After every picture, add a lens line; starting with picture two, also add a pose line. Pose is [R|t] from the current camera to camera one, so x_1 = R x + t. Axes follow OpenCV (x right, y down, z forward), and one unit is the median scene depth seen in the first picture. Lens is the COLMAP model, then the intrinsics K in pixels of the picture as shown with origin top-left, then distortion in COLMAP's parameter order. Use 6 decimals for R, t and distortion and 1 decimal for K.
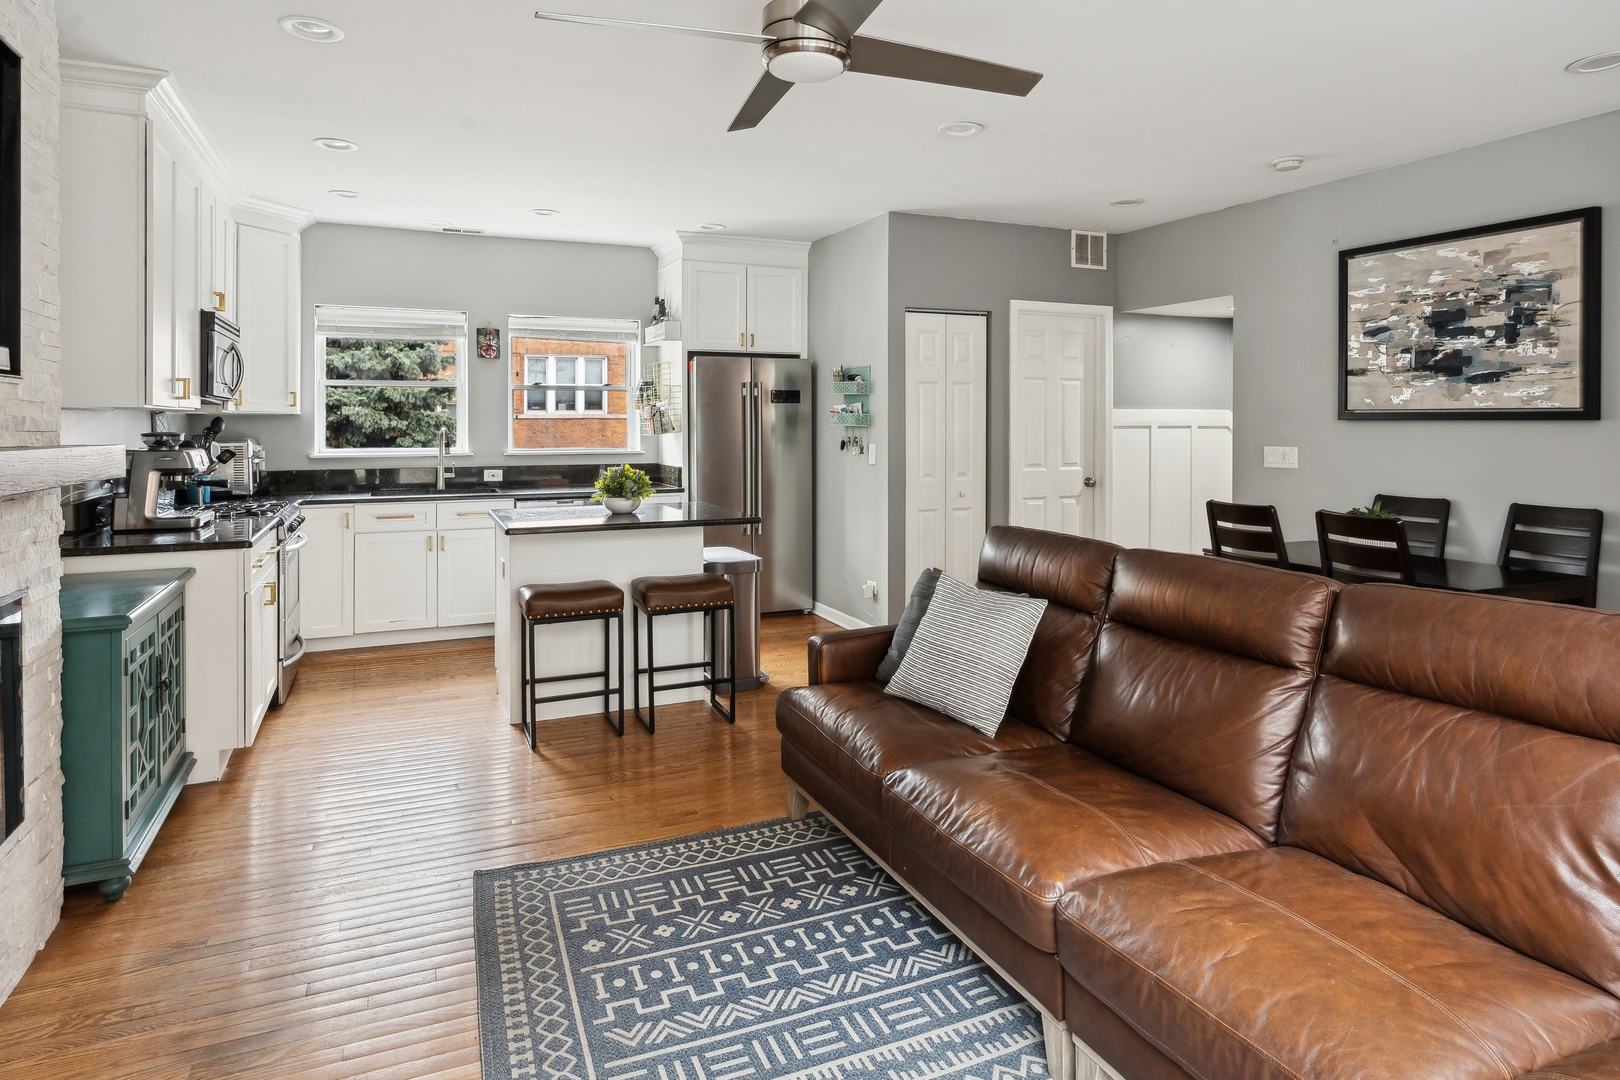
lens RADIAL K [[935.2, 0, 811.2], [0, 935.2, 422.0], [0, 0, 1]] dist [-0.019993, -0.000245]
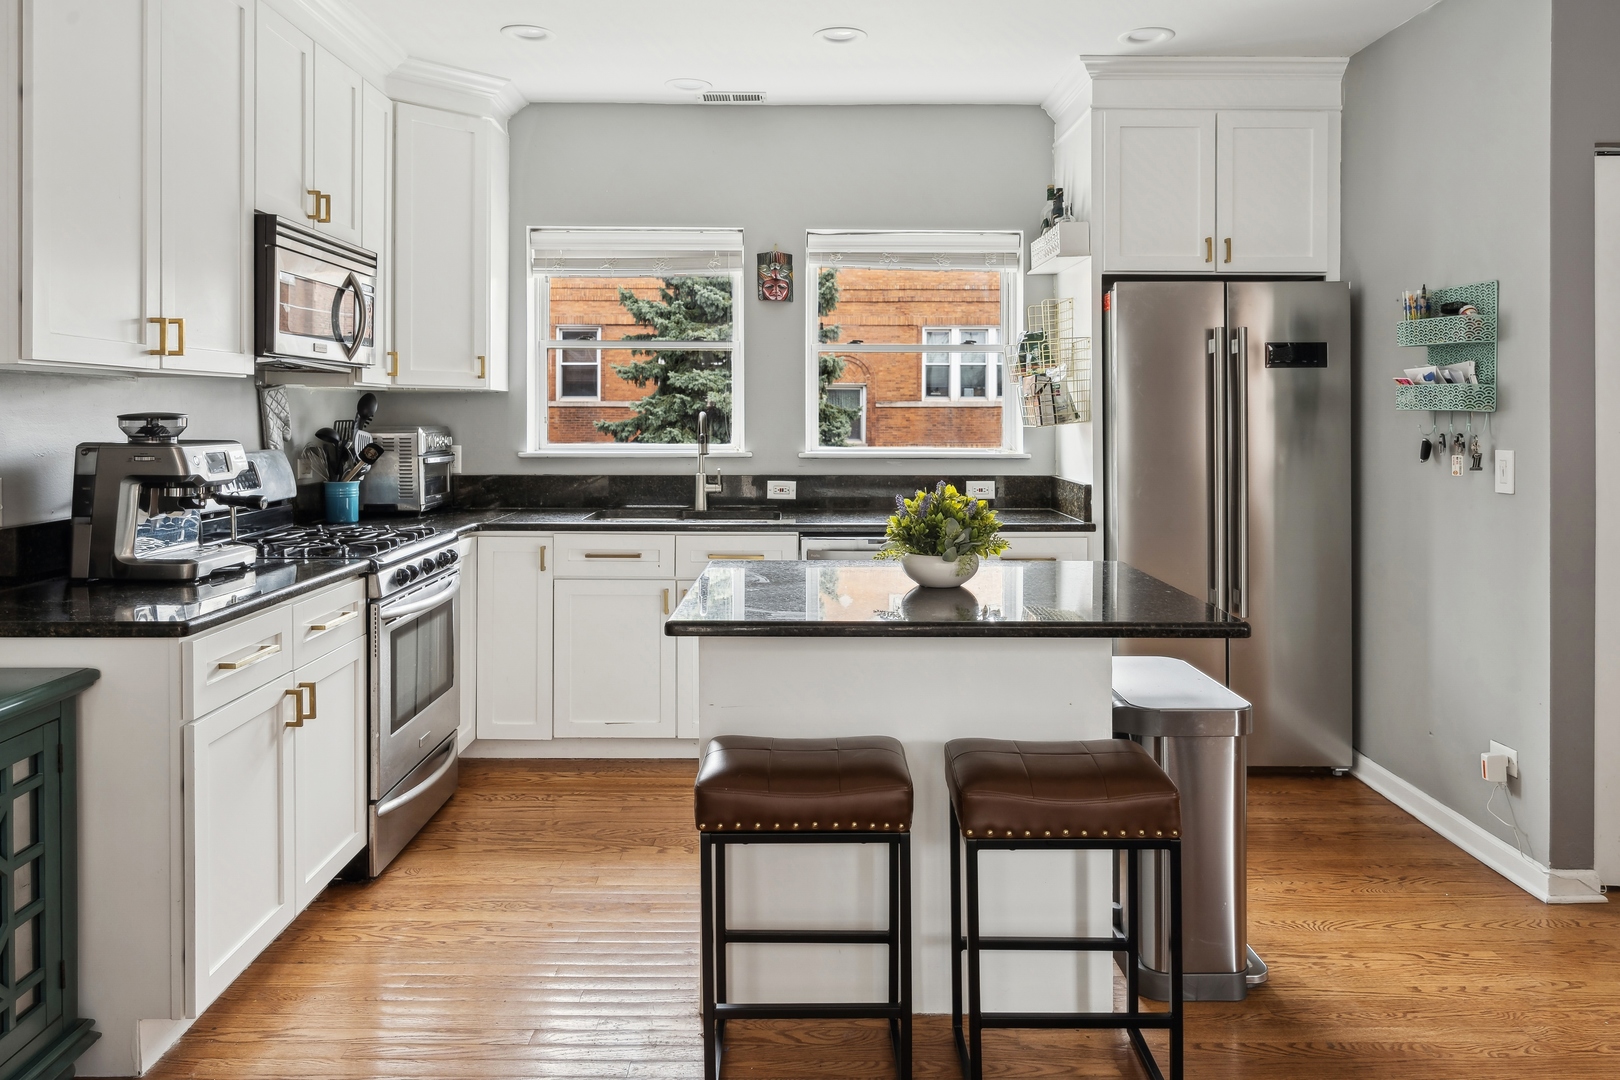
lens RADIAL K [[1122.3, 0, 807.8], [0, 1122.3, 405.2], [0, 0, 1]] dist [0.000633, 0.001000]
pose [[0.913143, 0.000344, -0.407639, -0.021244], [-0.003286, 0.999973, -0.006518, 0.005950], [0.407626, 0.007291, 0.913120, 0.327653]]
